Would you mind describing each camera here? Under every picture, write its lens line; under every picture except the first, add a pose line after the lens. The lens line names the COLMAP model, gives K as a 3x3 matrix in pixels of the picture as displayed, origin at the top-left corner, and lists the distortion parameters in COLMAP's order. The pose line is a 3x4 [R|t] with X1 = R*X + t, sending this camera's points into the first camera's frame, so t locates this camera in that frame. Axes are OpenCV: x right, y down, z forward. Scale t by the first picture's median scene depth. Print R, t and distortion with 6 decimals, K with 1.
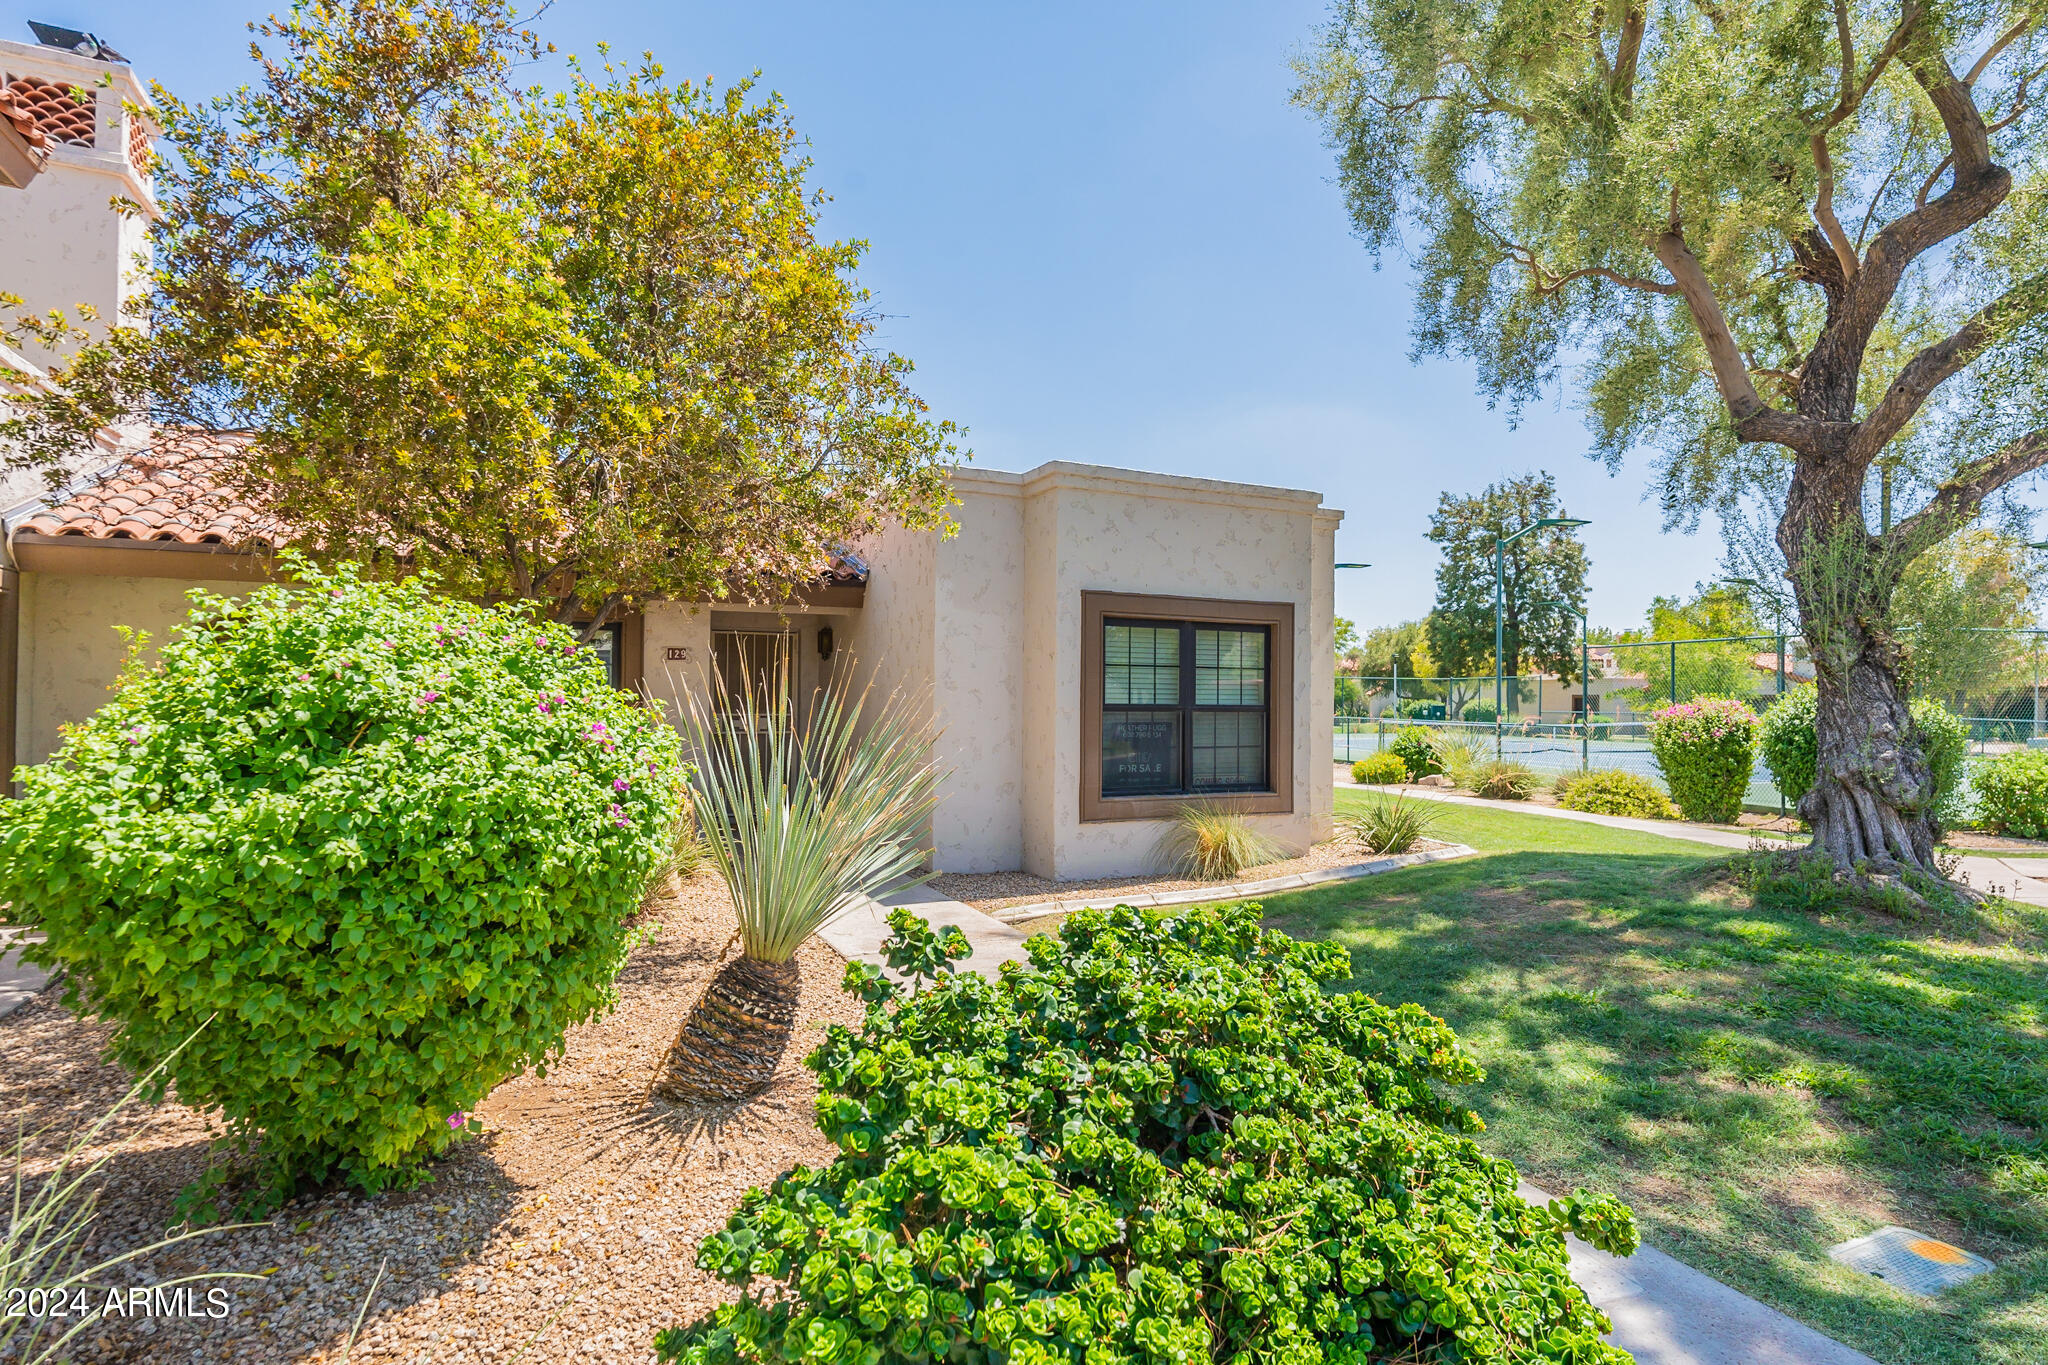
lens RADIAL K [[1074.1, 0, 1020.9], [0, 1074.1, 702.3], [0, 0, 1]] dist [0.001720, 0.000327]
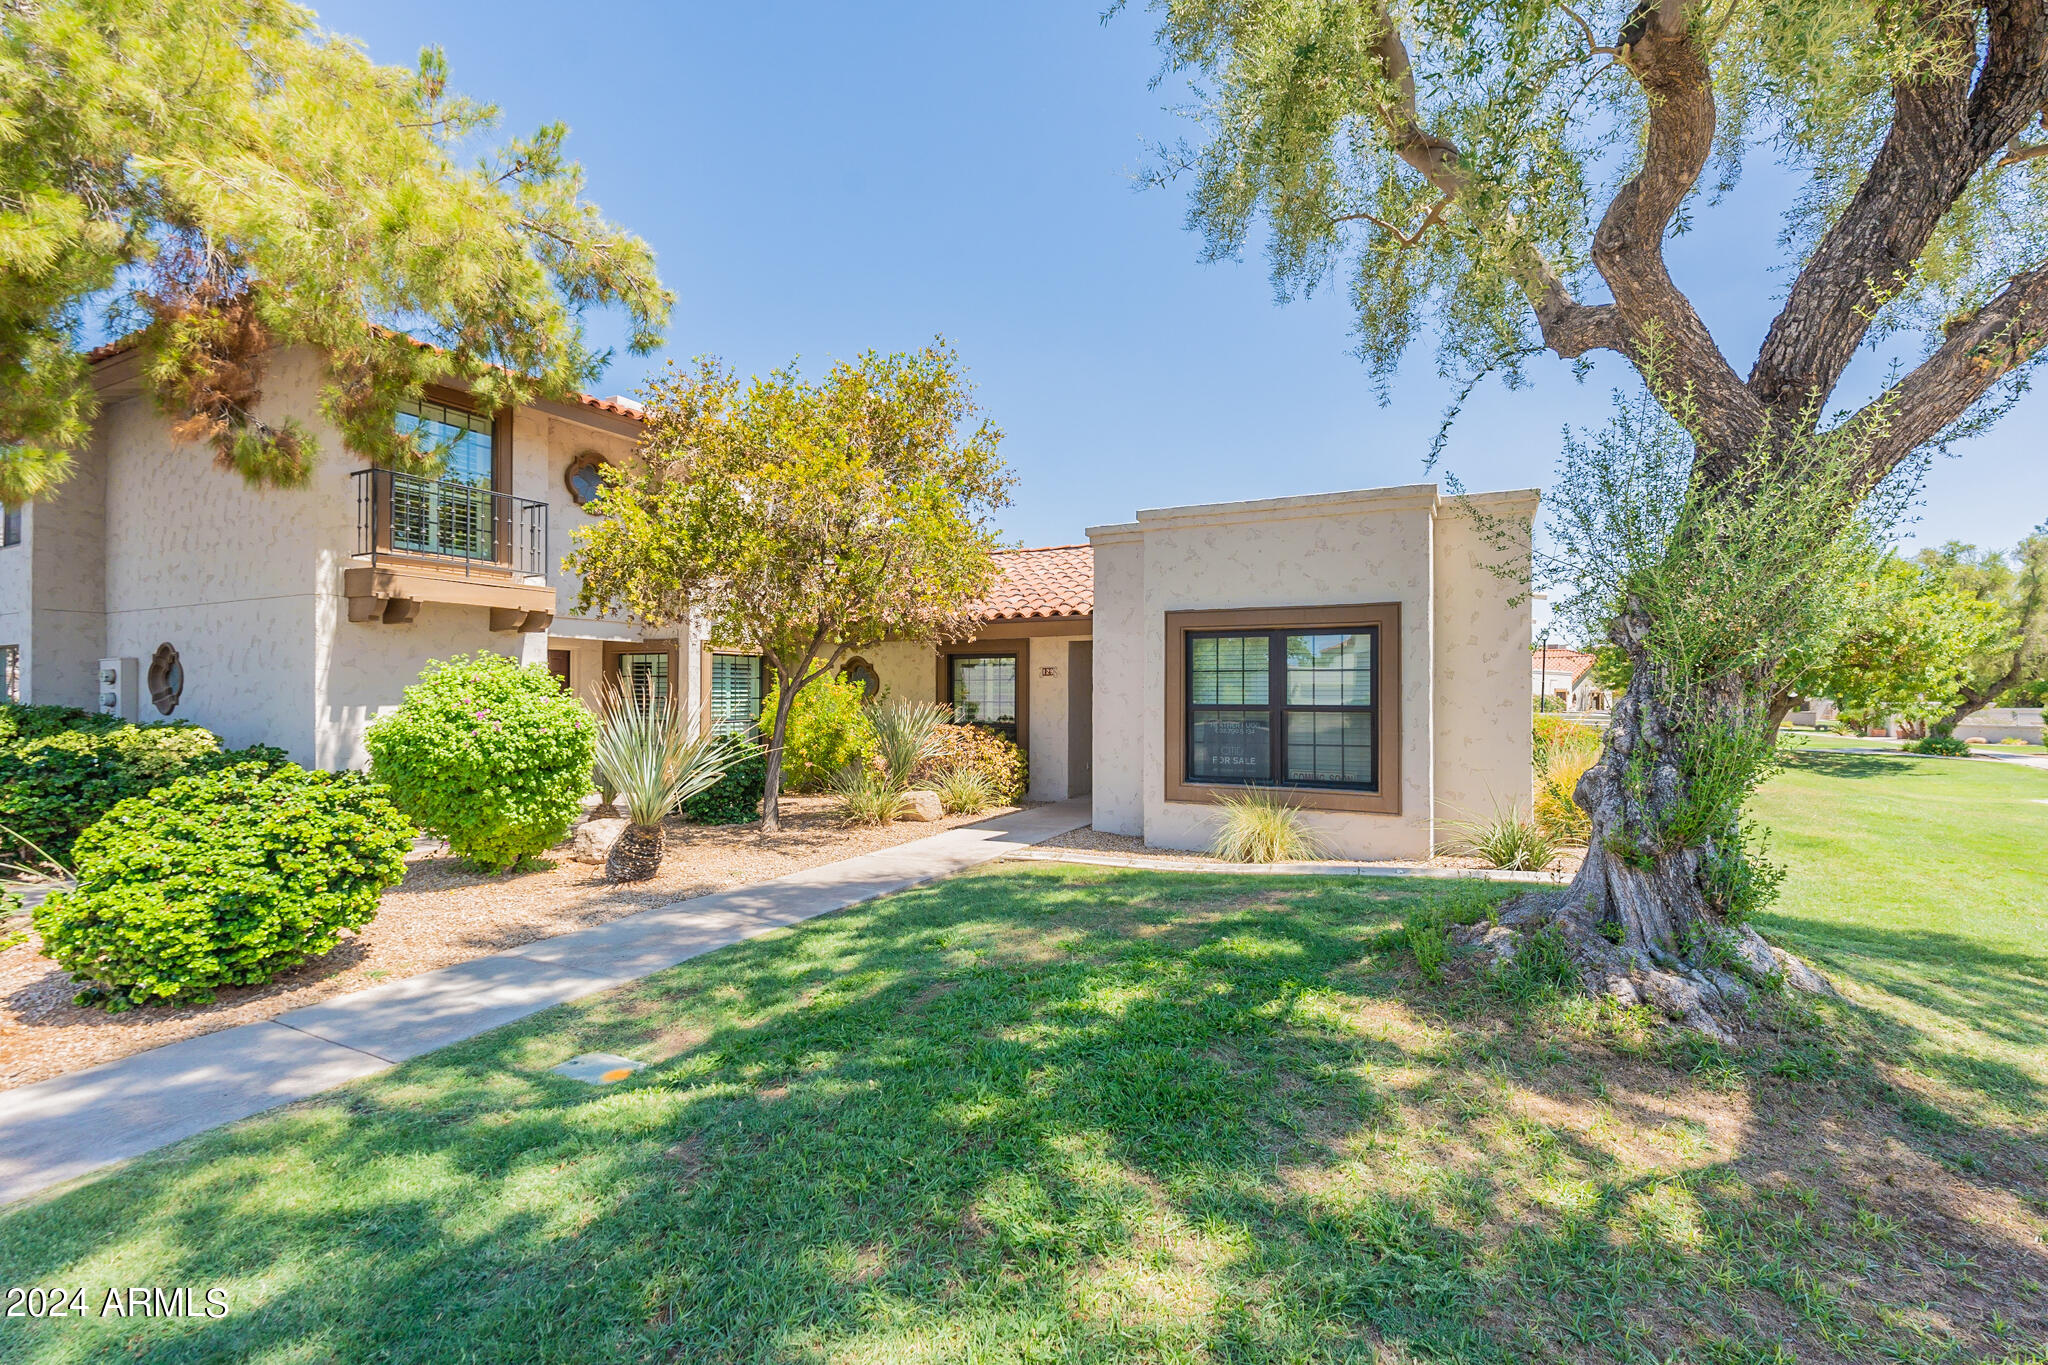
lens RADIAL K [[906.1, 0, 1022.8], [0, 906.1, 699.5], [0, 0, 1]] dist [0.001690, -0.000155]
pose [[0.603077, -0.006149, -0.797659, 0.717538], [-0.000386, 0.999968, -0.008000, 0.003946], [0.797683, 0.005133, 0.603056, 0.228239]]
